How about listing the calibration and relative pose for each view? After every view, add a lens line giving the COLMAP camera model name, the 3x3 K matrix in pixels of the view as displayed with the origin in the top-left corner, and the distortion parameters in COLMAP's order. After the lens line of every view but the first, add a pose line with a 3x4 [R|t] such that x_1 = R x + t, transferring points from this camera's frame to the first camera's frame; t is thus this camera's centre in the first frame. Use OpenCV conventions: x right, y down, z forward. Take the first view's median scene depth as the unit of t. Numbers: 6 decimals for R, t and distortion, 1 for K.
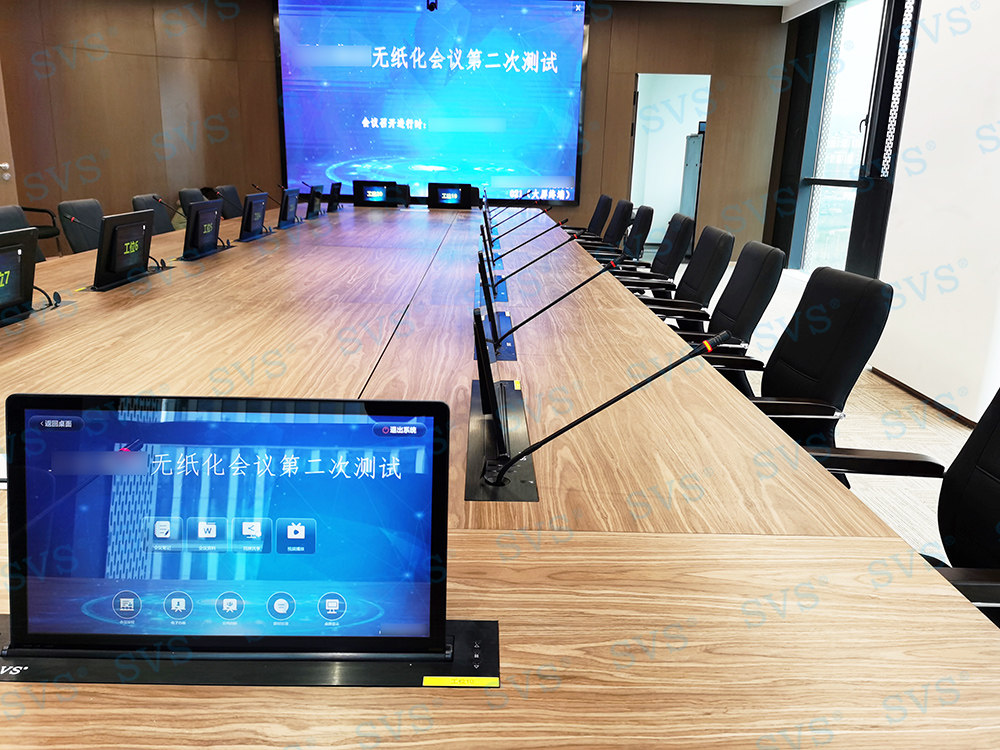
lens RADIAL K [[777.8, 0, 500.0], [0, 777.8, 375.0], [0, 0, 1]] dist [0.076089, -0.100118]
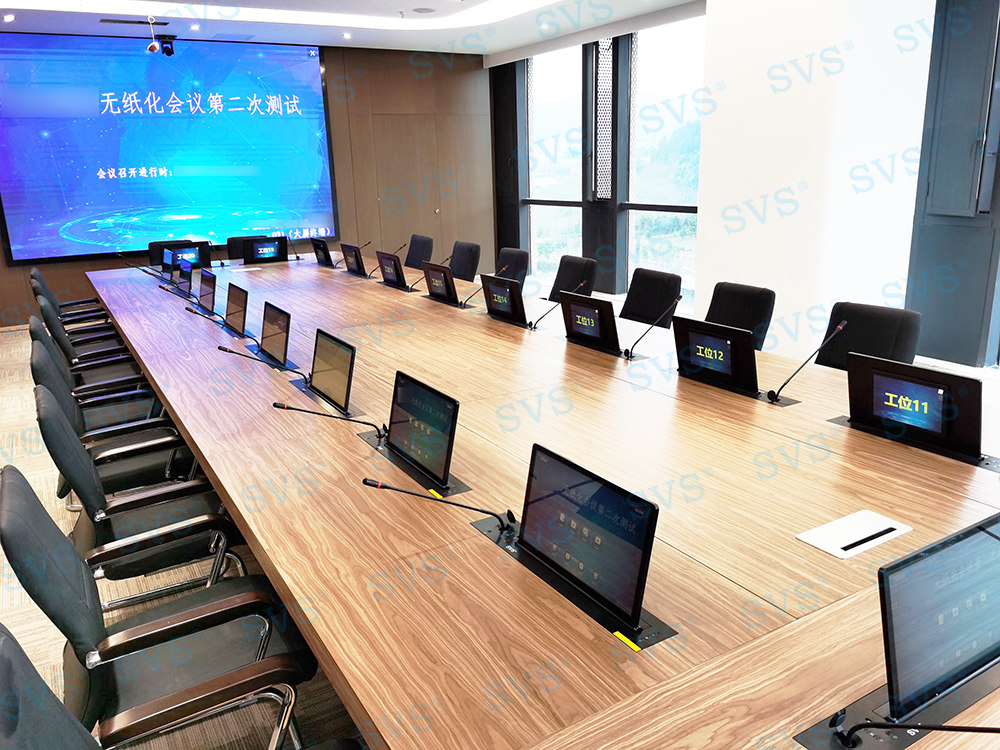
lens RADIAL K [[777.8, 0, 500.0], [0, 777.8, 375.0], [0, 0, 1]] dist [0.076089, -0.100118]
pose [[0.868481, -0.180336, 0.461756, -0.242751], [0.182543, 0.982370, 0.040328, -0.048323], [-0.460888, 0.049266, 0.886090, -0.008111]]
